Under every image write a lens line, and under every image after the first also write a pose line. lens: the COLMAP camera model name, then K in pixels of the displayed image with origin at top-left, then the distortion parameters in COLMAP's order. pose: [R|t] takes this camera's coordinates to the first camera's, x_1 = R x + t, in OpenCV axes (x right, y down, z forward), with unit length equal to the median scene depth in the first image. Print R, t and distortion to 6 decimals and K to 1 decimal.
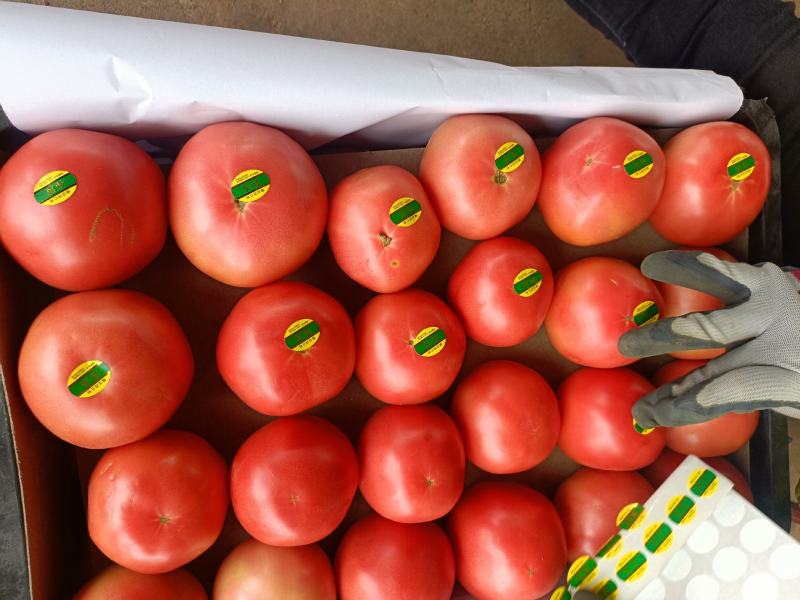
lens RADIAL K [[610.4, 0, 400.0], [0, 610.4, 300.0], [0, 0, 1]] dist [0.025841, -0.046030]
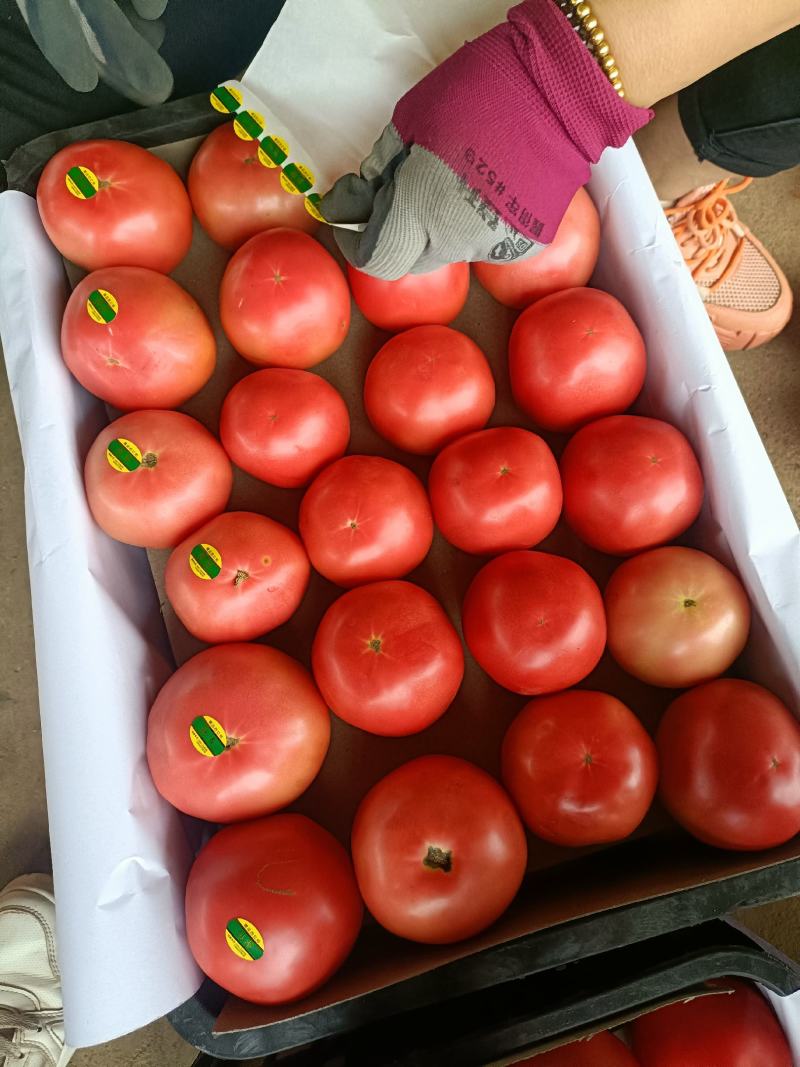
lens RADIAL K [[814.1, 0, 397.1], [0, 814.1, 529.1], [0, 0, 1]] dist [0.025841, -0.046030]
pose [[-0.198413, -0.978838, -0.050091, 0.056407], [0.979714, -0.196604, -0.038820, 0.177539], [0.028150, -0.056777, 0.997990, -0.169757]]
